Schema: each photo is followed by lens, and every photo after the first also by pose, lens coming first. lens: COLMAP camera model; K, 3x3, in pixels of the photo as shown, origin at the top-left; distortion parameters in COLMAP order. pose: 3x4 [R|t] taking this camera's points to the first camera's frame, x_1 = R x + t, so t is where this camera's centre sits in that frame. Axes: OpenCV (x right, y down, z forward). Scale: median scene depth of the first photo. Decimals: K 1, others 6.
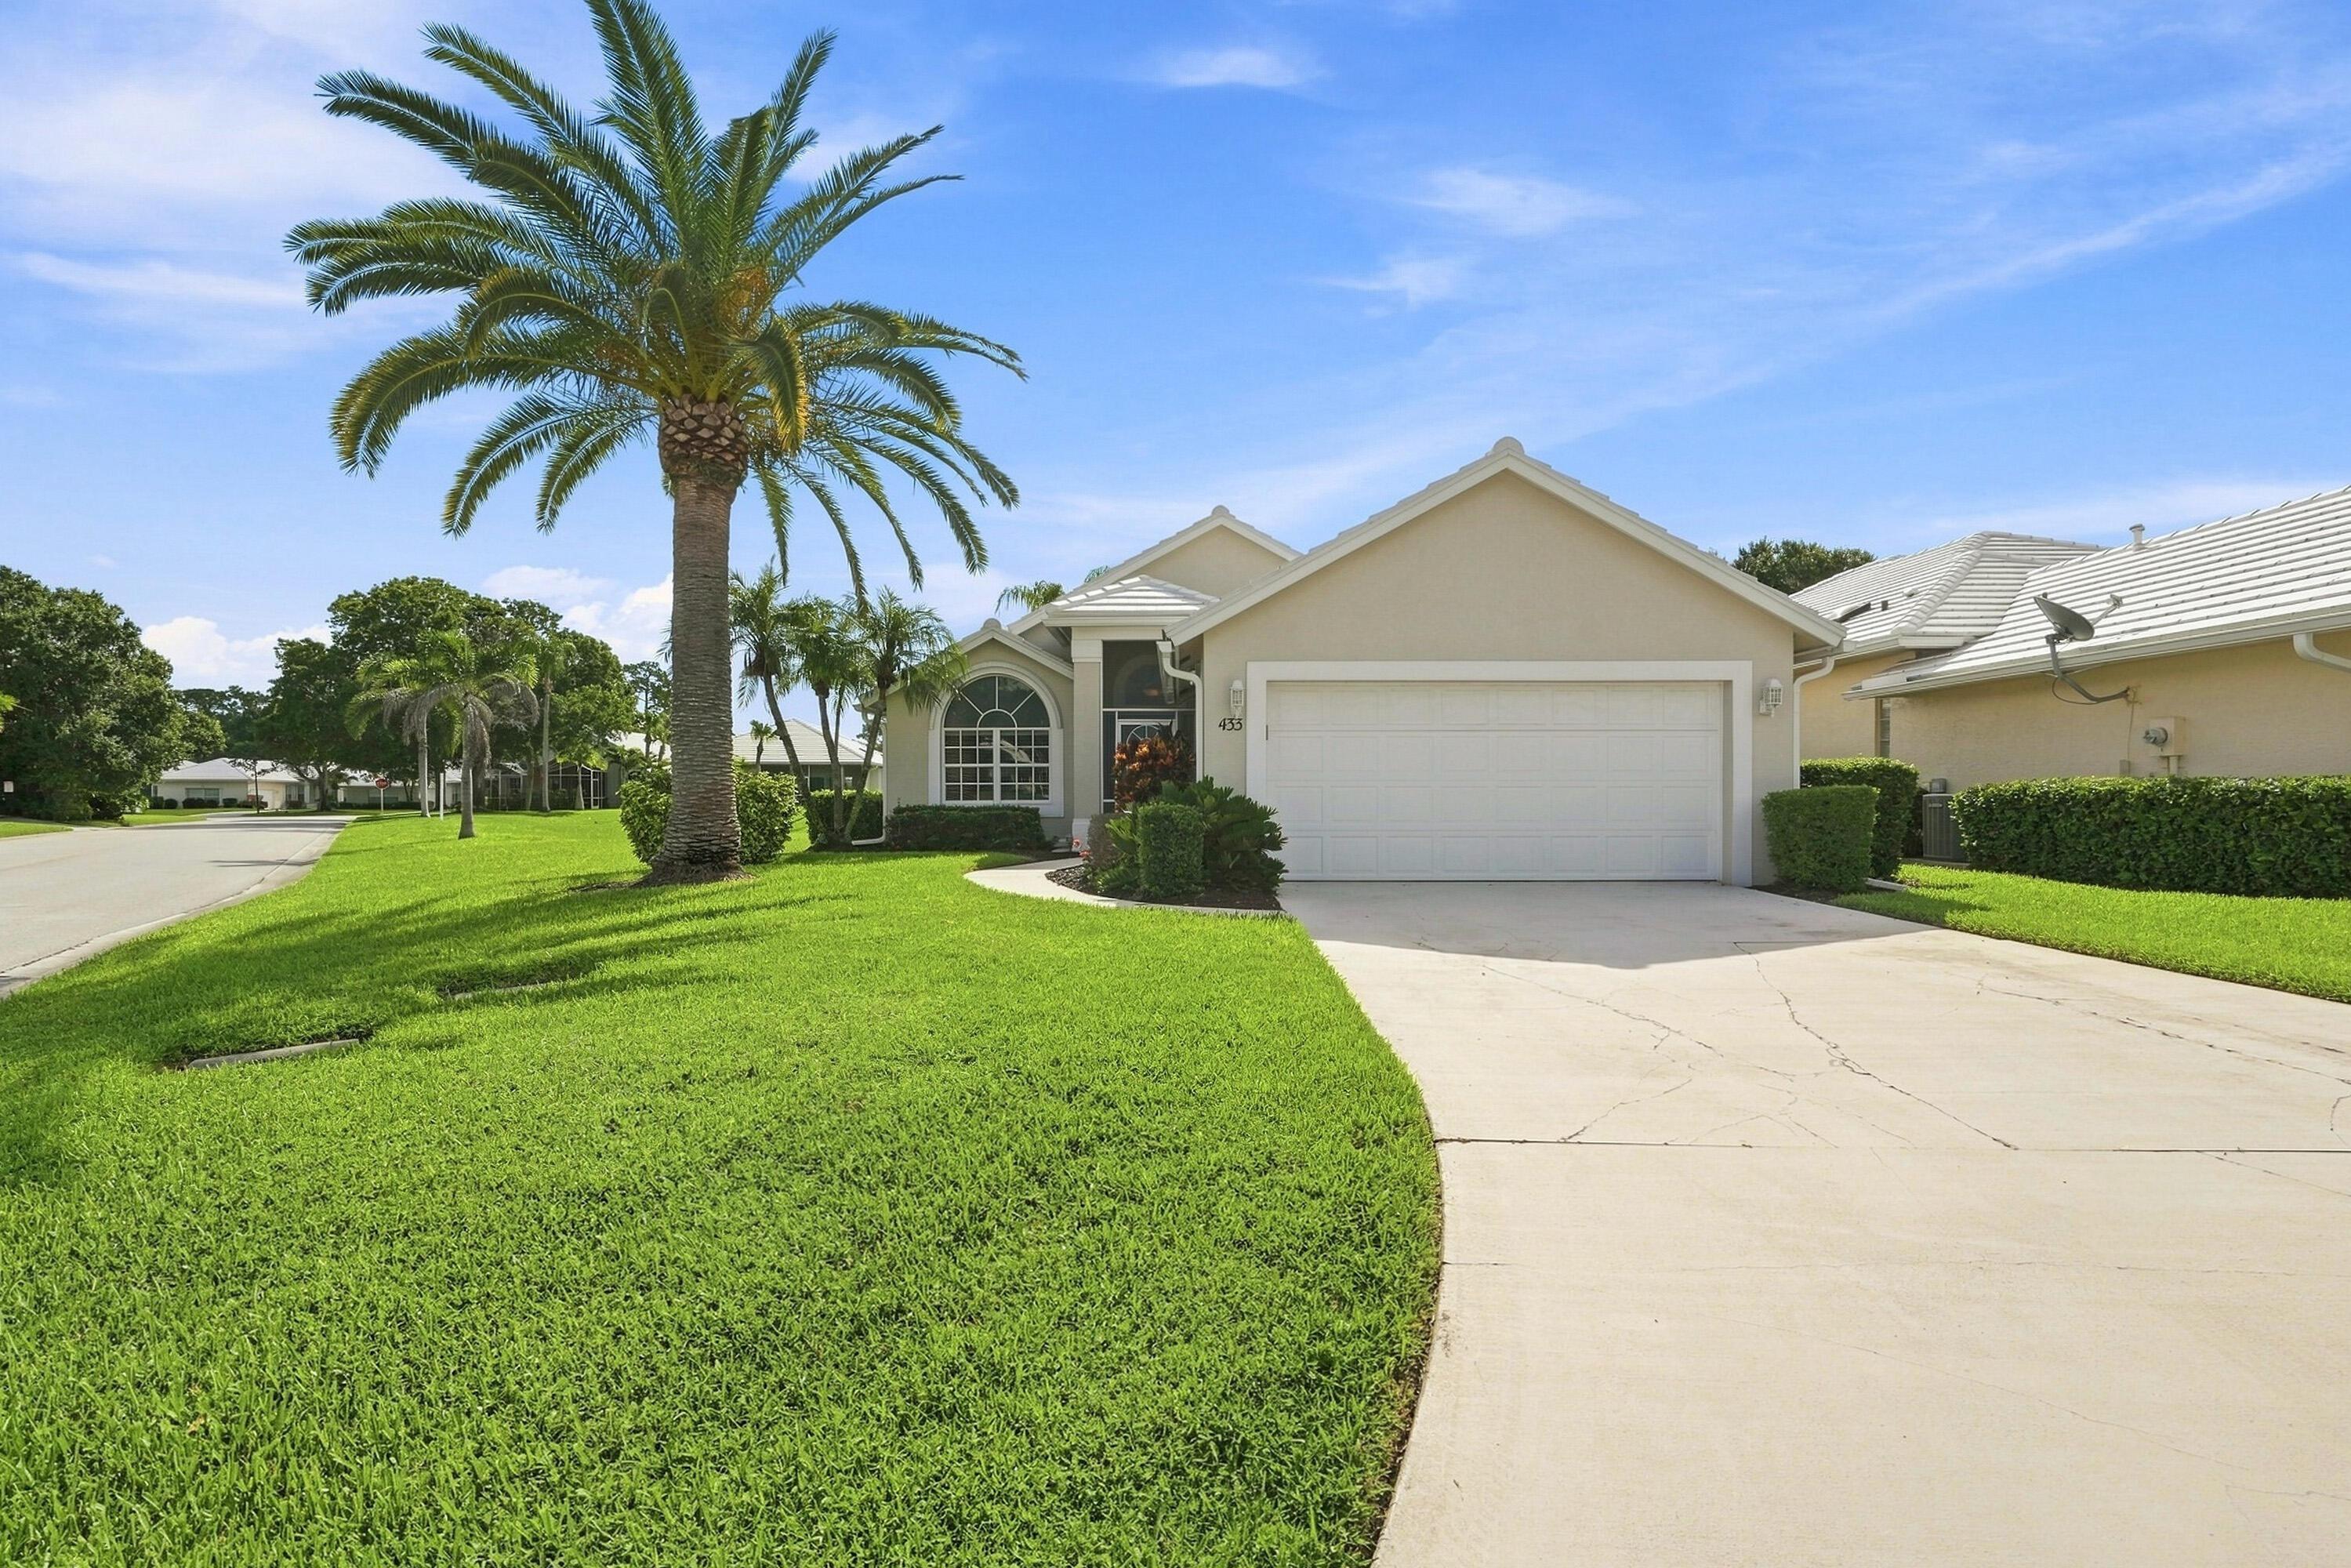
lens RADIAL K [[1073.9, 0, 1174.7], [0, 1073.9, 806.8], [0, 0, 1]] dist [-0.004294, -0.000601]
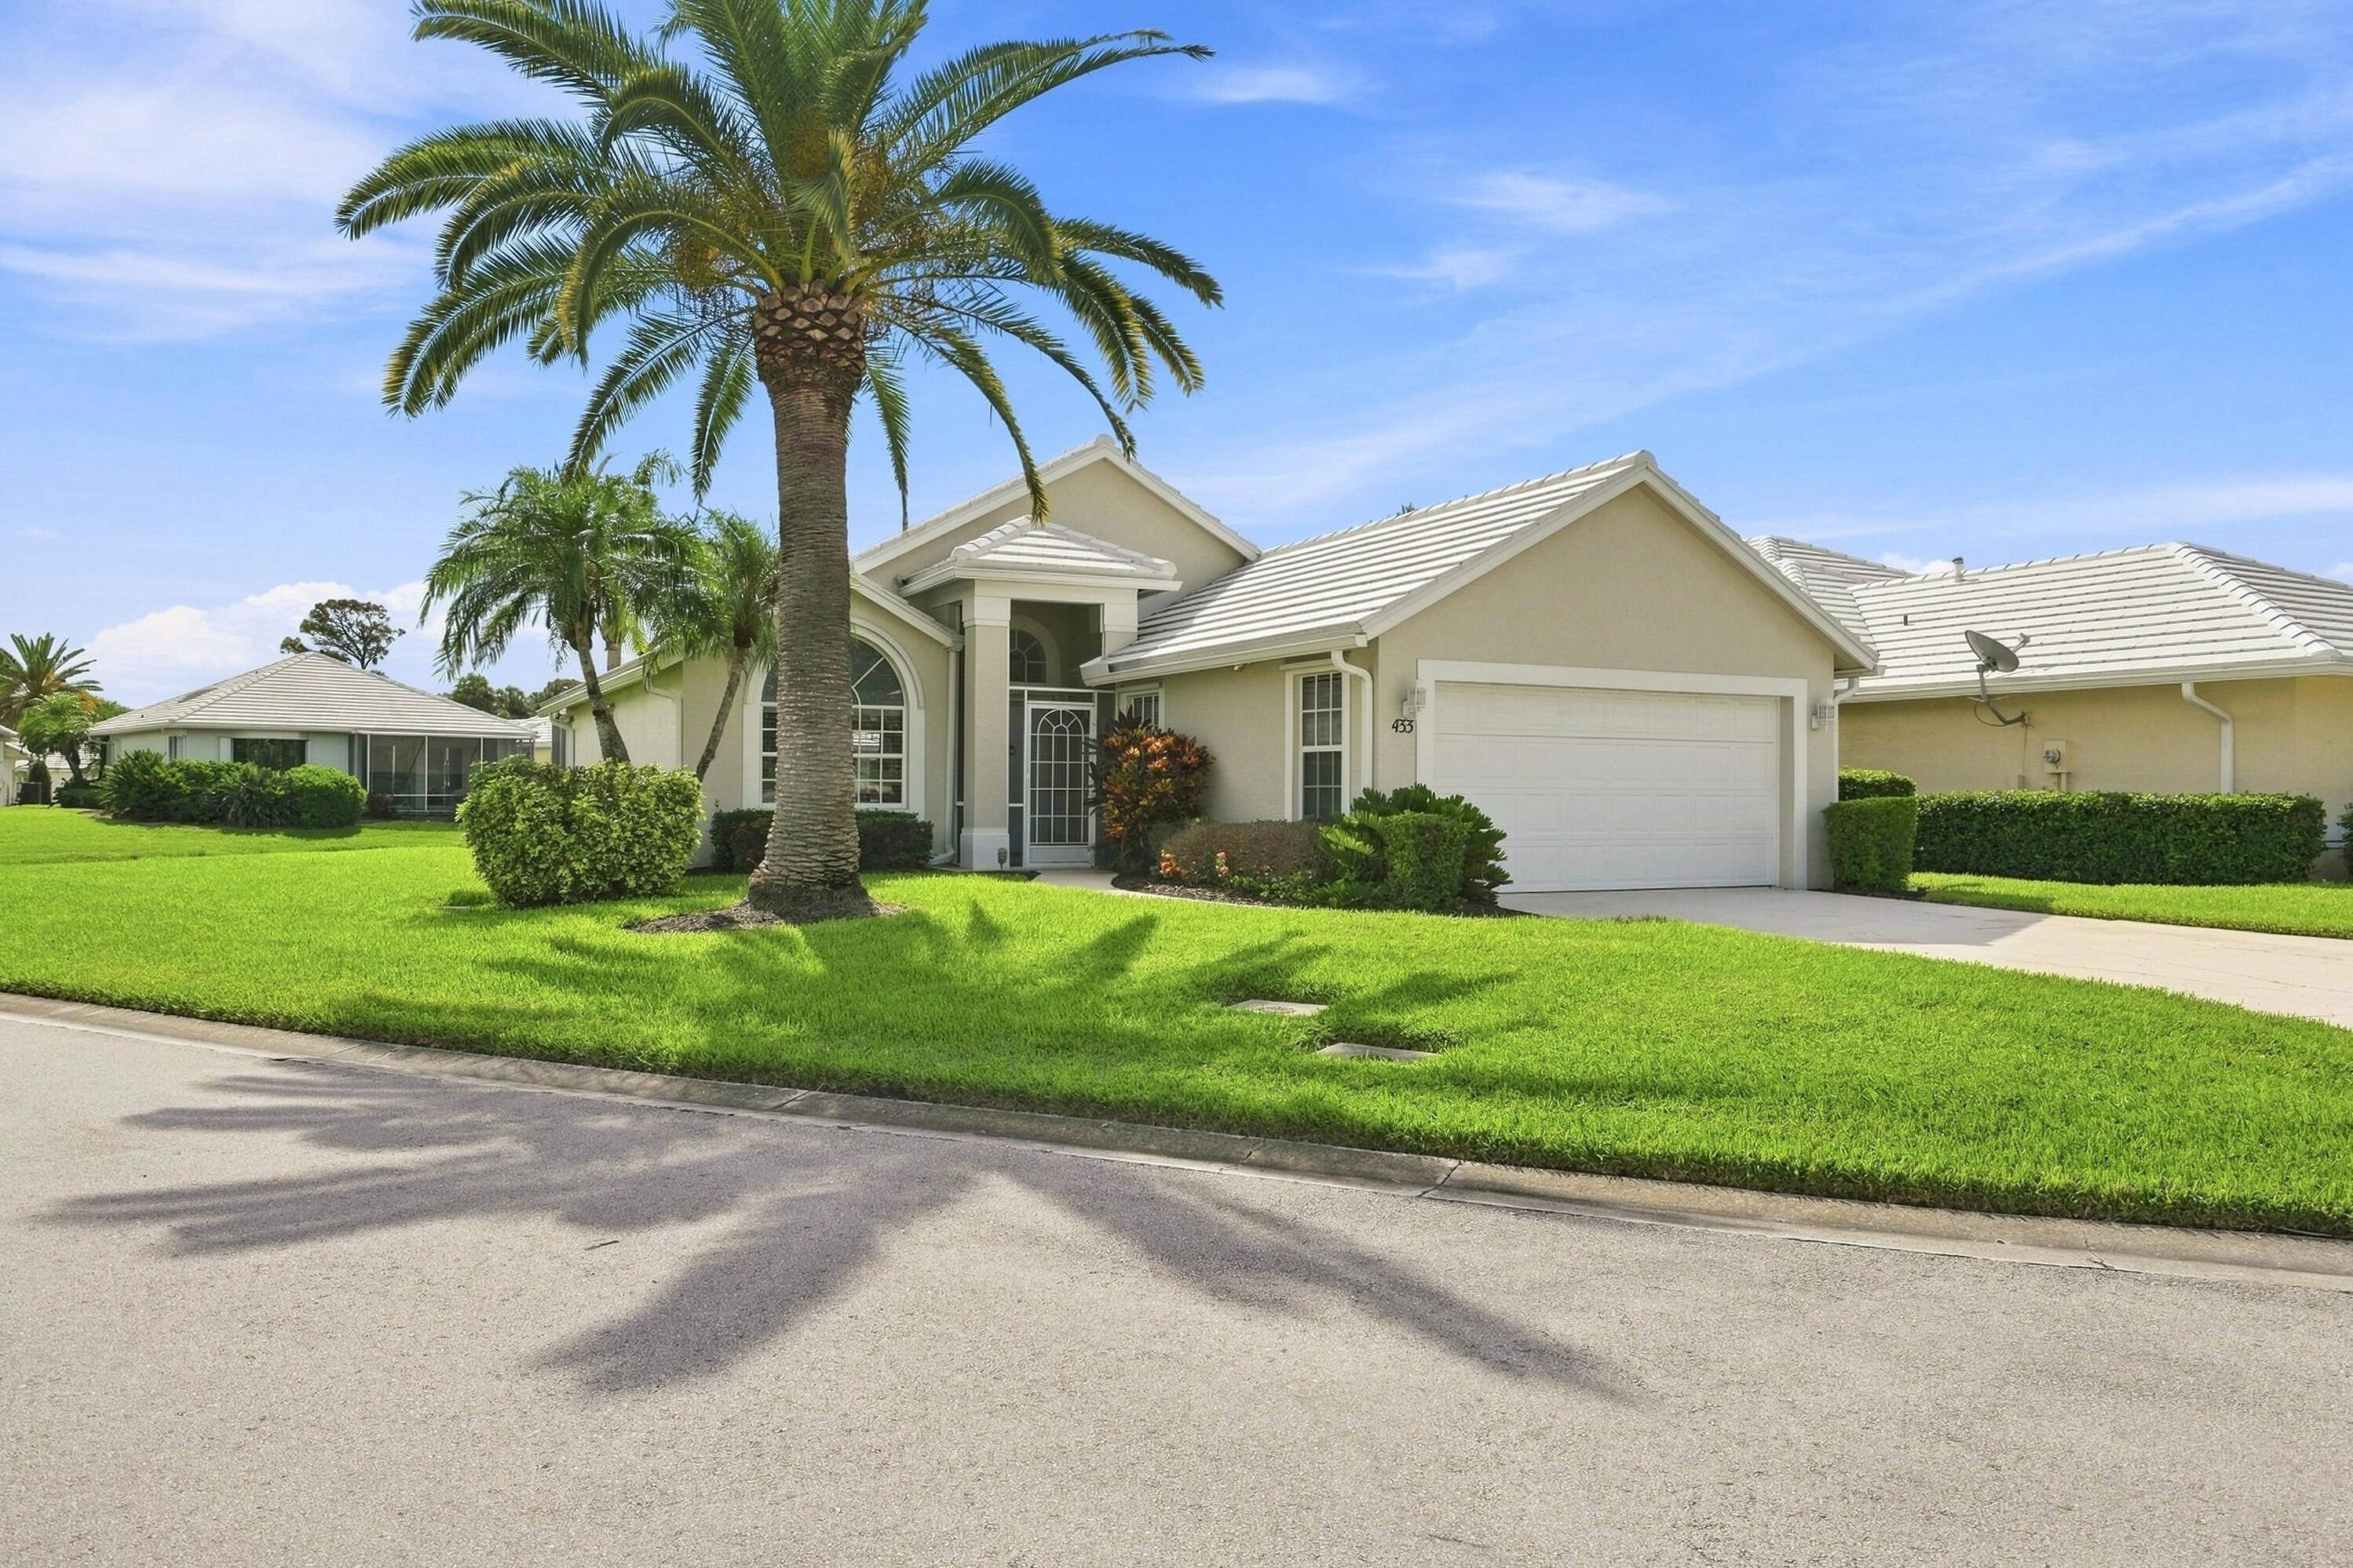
lens RADIAL K [[1647.3, 0, 1176.5], [0, 1647.3, 784.0], [0, 0, 1]] dist [0.003730, 0.000684]
pose [[0.887169, 0.009622, 0.461344, -0.797977], [-0.002699, 0.999874, -0.015662, -0.003859], [-0.461436, 0.012650, 0.887083, -0.173111]]
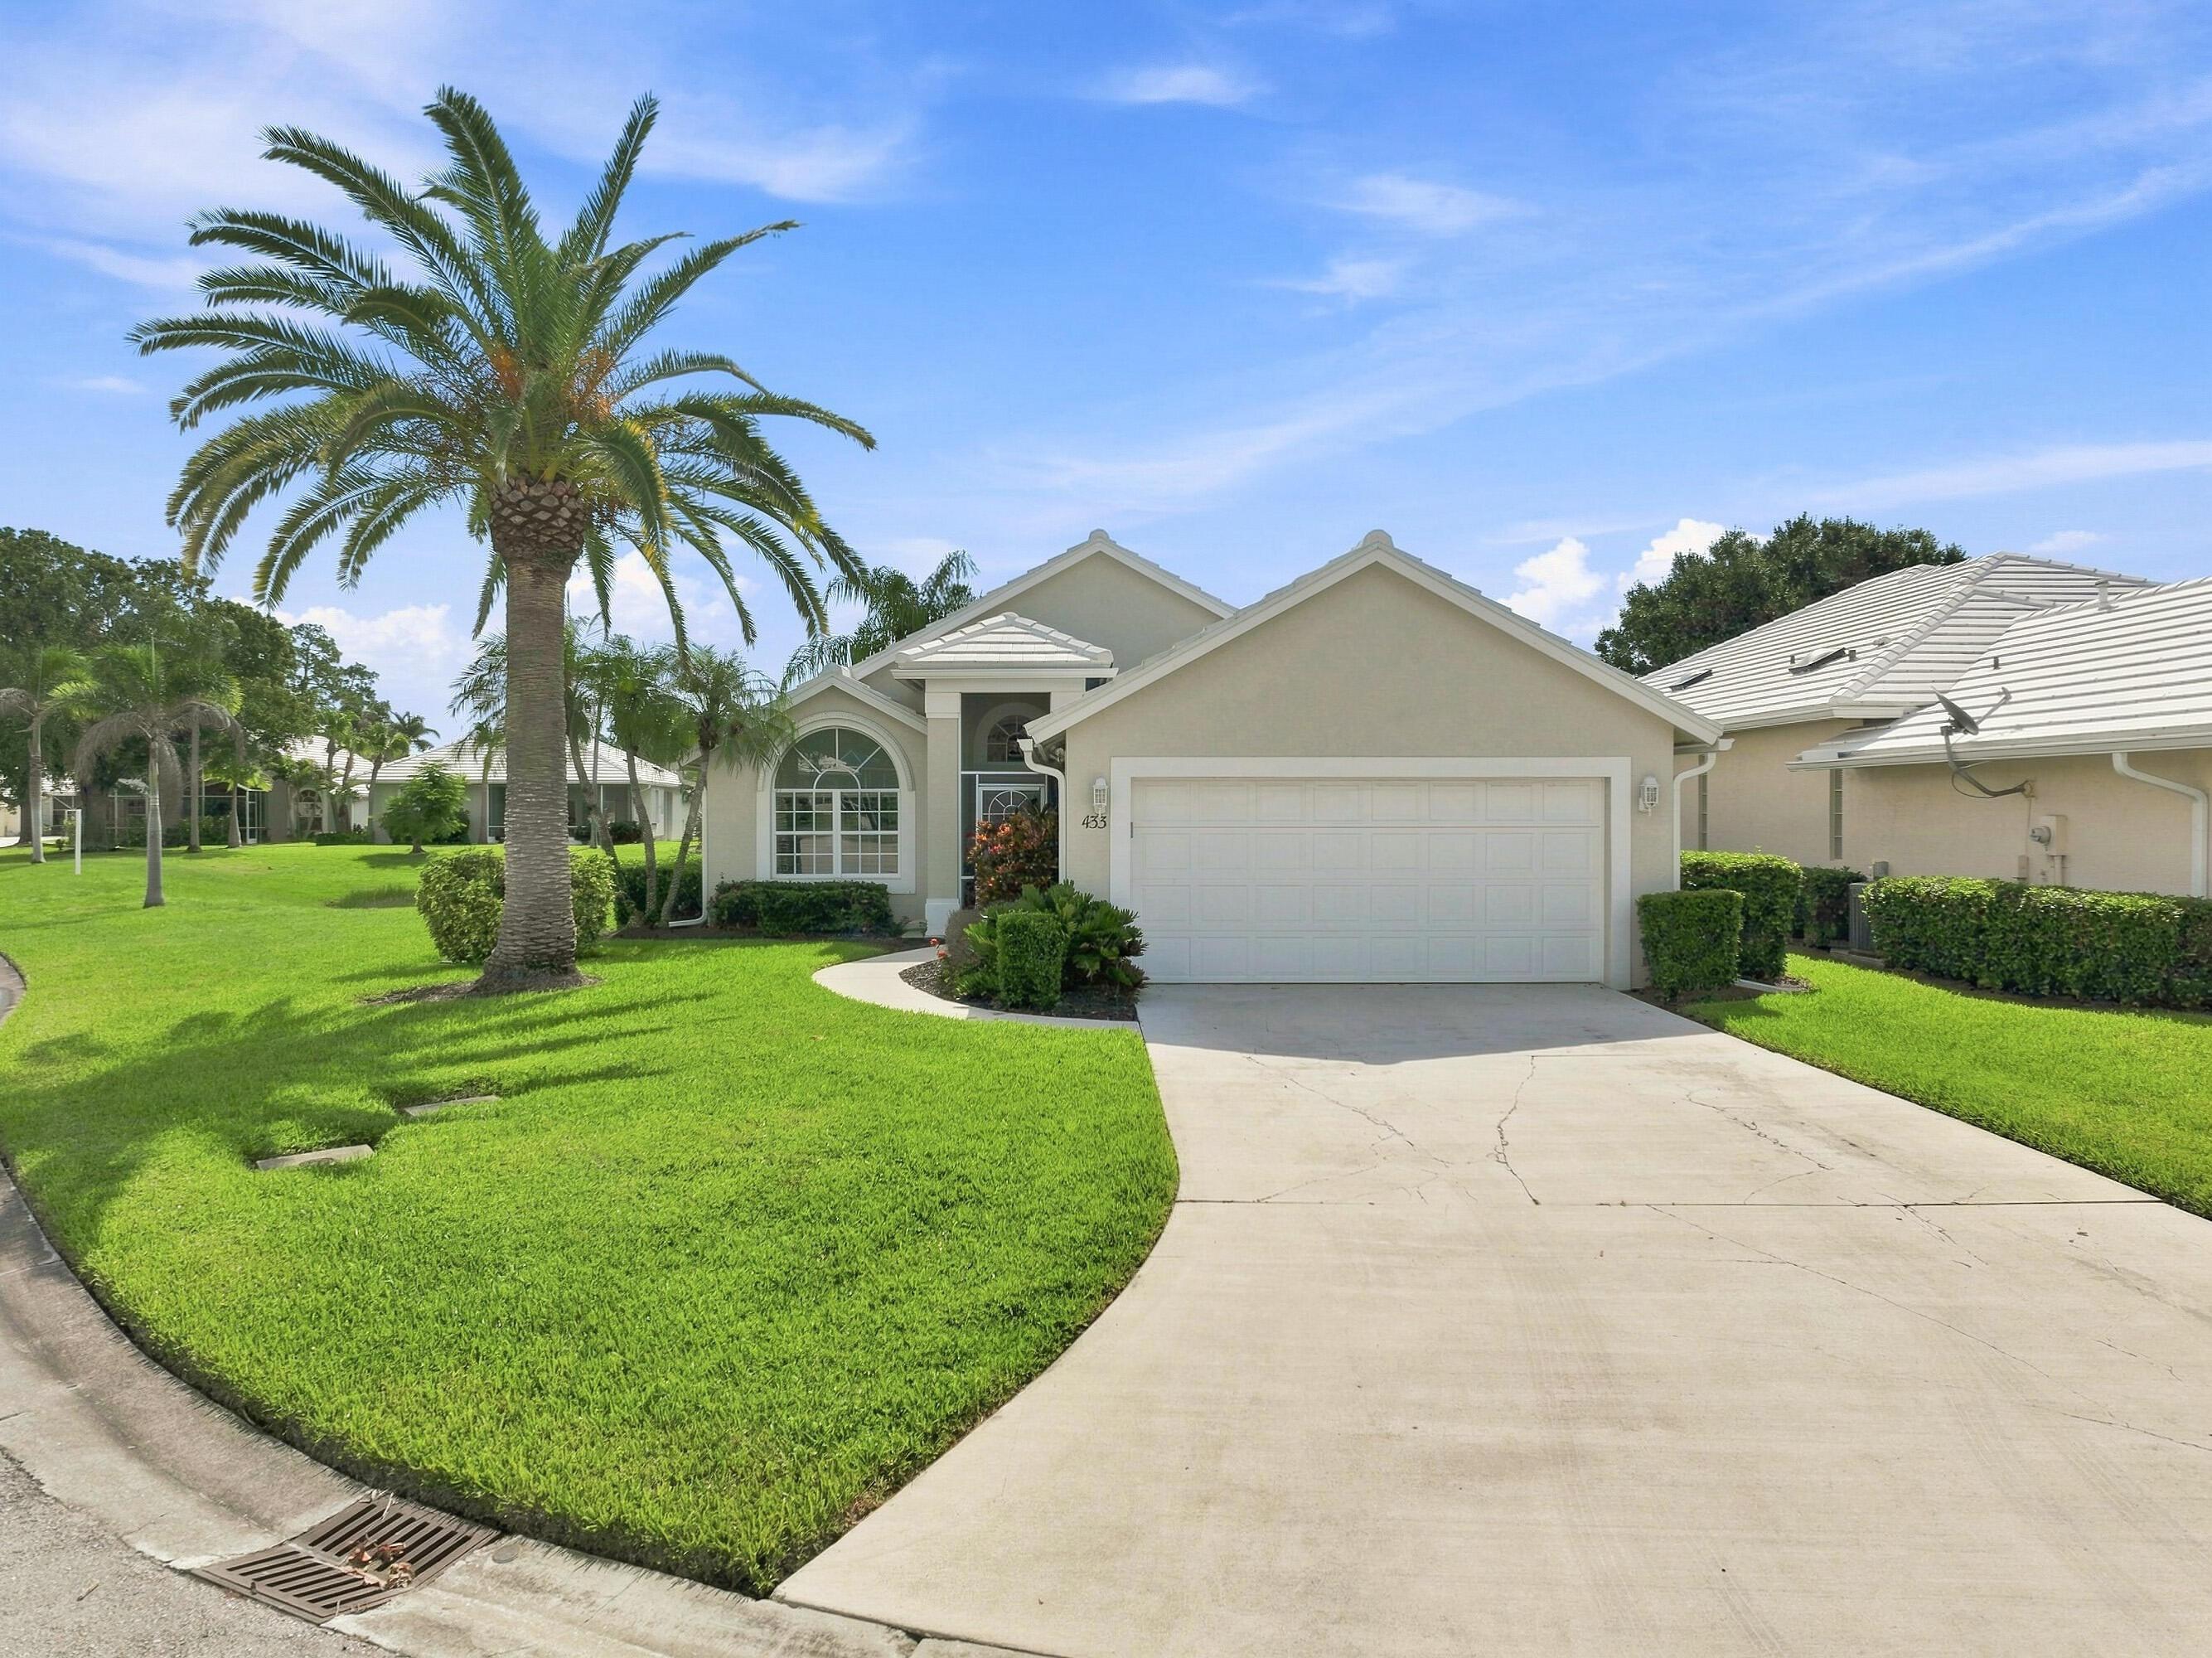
lens RADIAL K [[1558.1, 0, 1106.0], [0, 1558.1, 829.0], [0, 0, 1]] dist [0.002244, 0.004028]
pose [[0.999655, 0.000068, 0.026249, 0.026768], [-0.000156, 0.999994, 0.003333, -0.077228], [-0.026249, -0.003336, 0.999650, -0.410115]]
